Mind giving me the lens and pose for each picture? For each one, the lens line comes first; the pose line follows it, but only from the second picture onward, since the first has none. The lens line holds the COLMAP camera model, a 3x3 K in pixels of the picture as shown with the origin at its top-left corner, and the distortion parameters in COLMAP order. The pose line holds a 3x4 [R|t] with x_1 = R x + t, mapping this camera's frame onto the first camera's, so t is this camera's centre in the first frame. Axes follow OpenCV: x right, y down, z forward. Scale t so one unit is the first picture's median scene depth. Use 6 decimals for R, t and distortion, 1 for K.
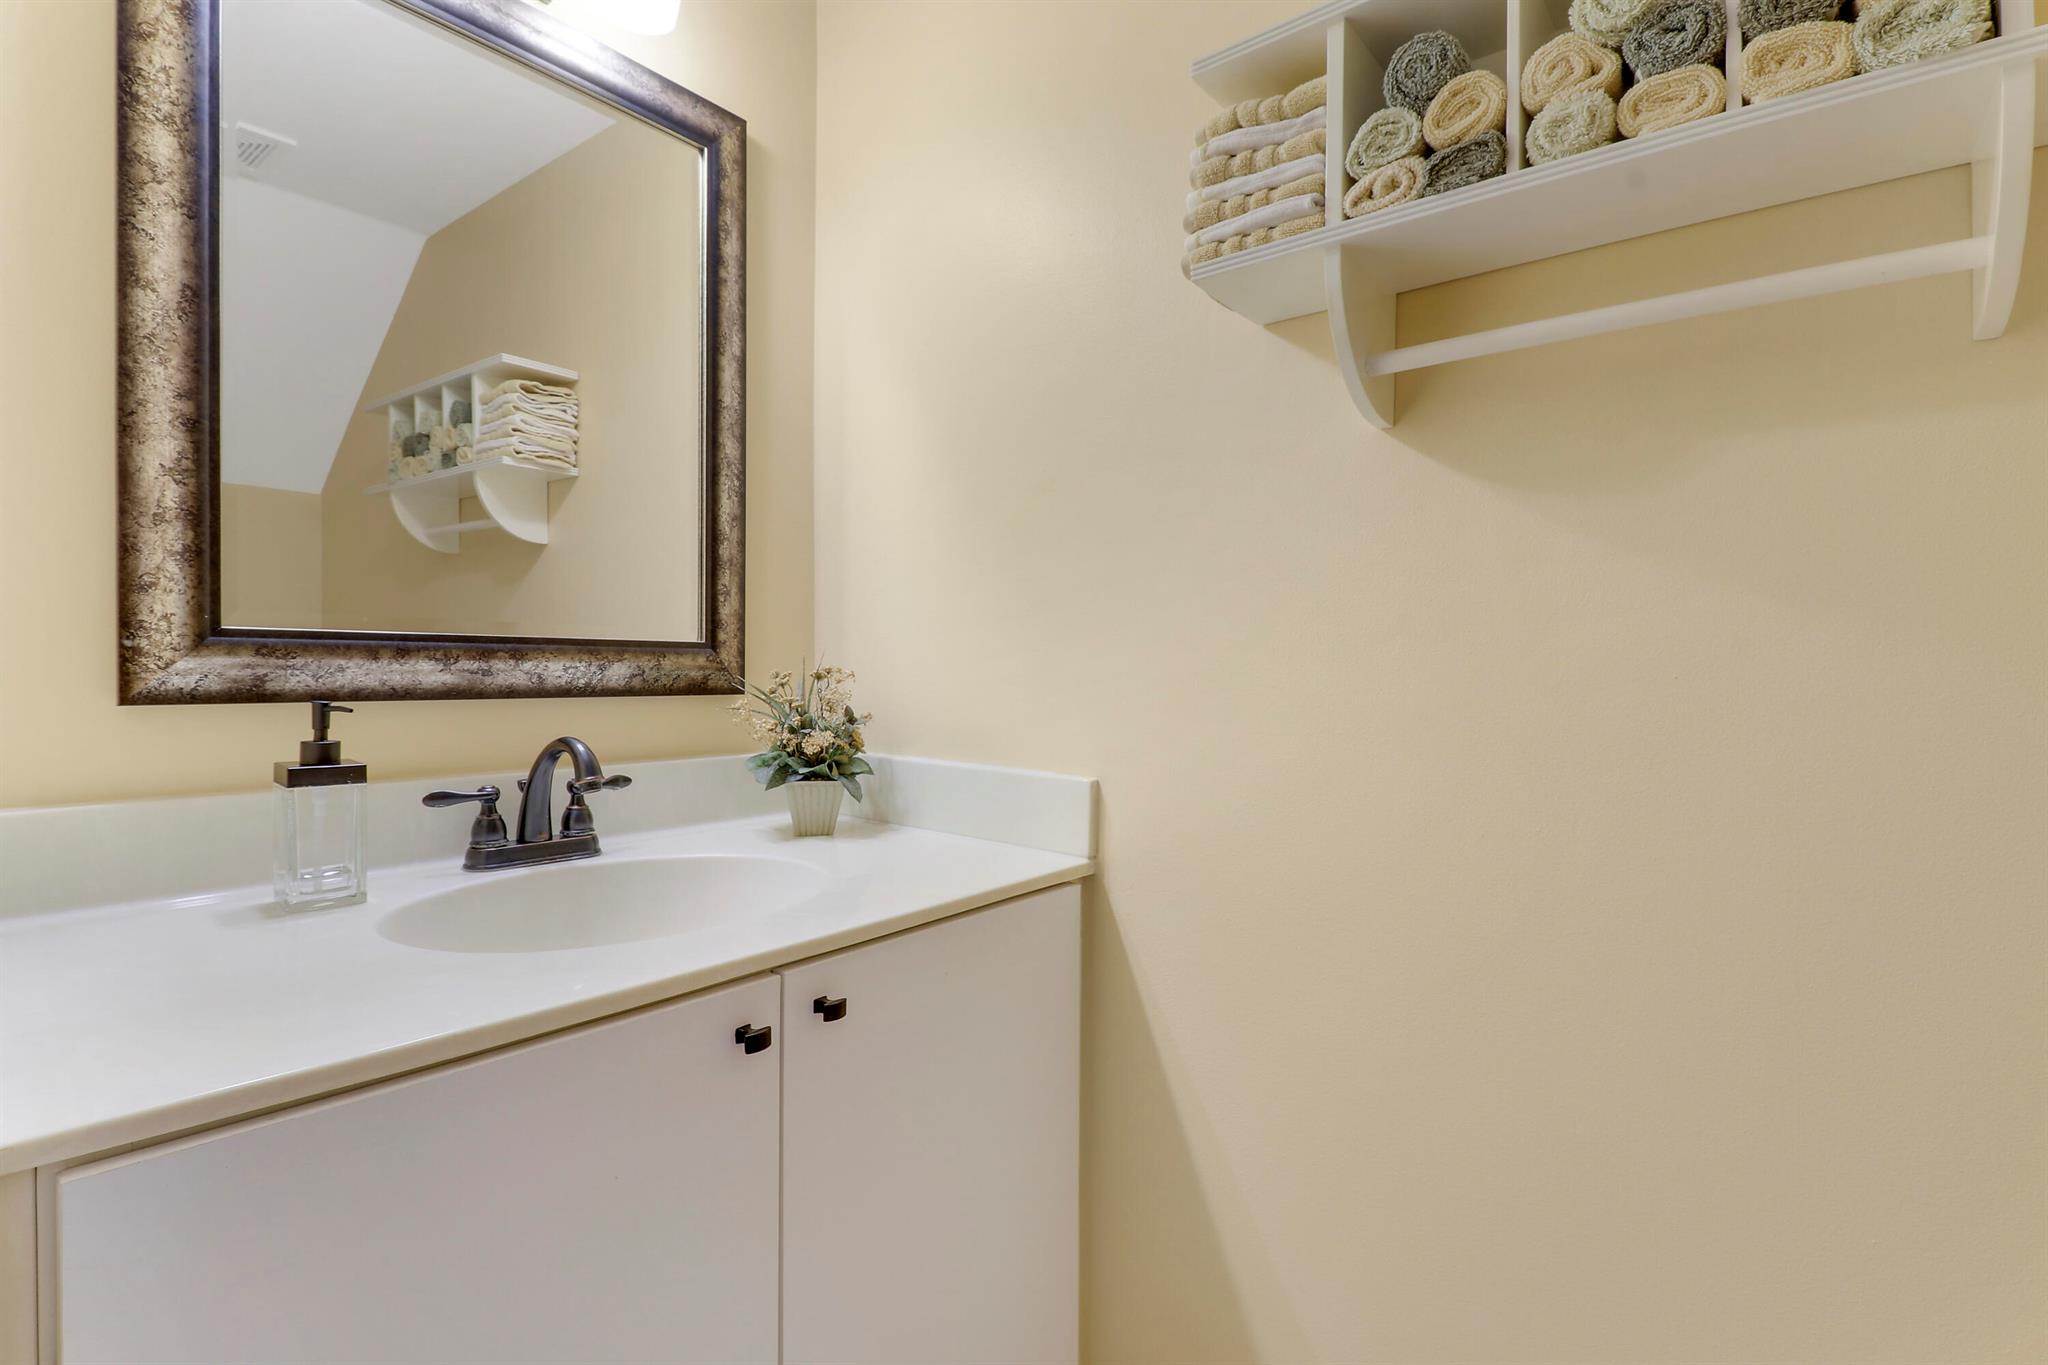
lens RADIAL K [[954.4, 0, 1018.2], [0, 954.4, 660.8], [0, 0, 1]] dist [-0.001998, -0.012455]
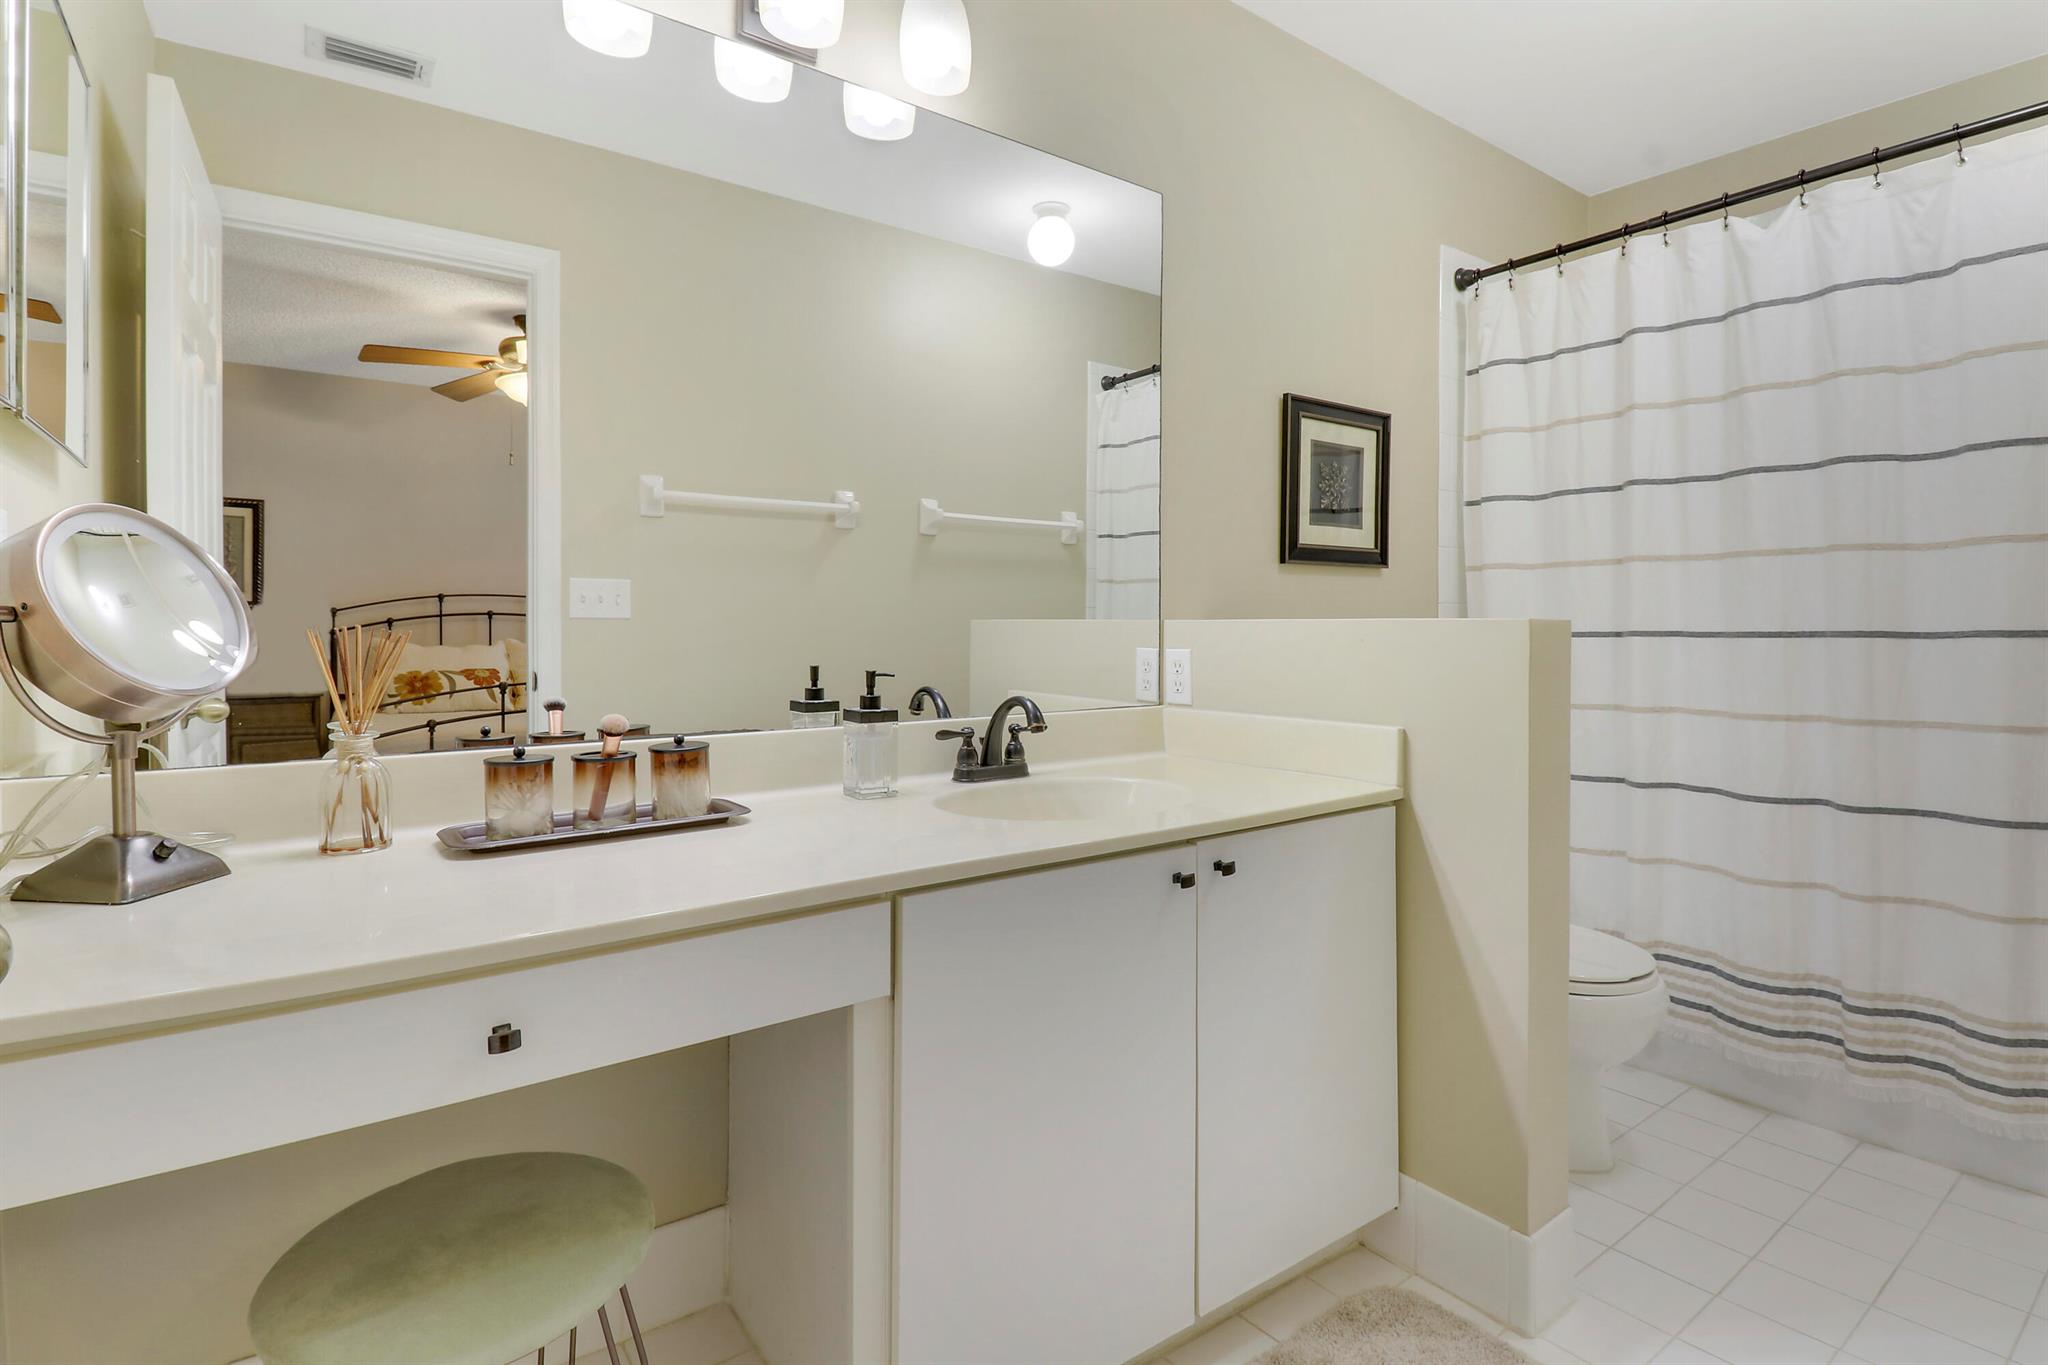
lens RADIAL K [[954.4, 0, 1018.2], [0, 954.4, 660.8], [0, 0, 1]] dist [-0.001998, -0.012455]
pose [[0.951082, -0.000996, -0.308938, -0.020533], [0.016742, 0.998691, 0.048324, -0.042261], [0.308485, -0.051133, 0.949854, -0.389108]]
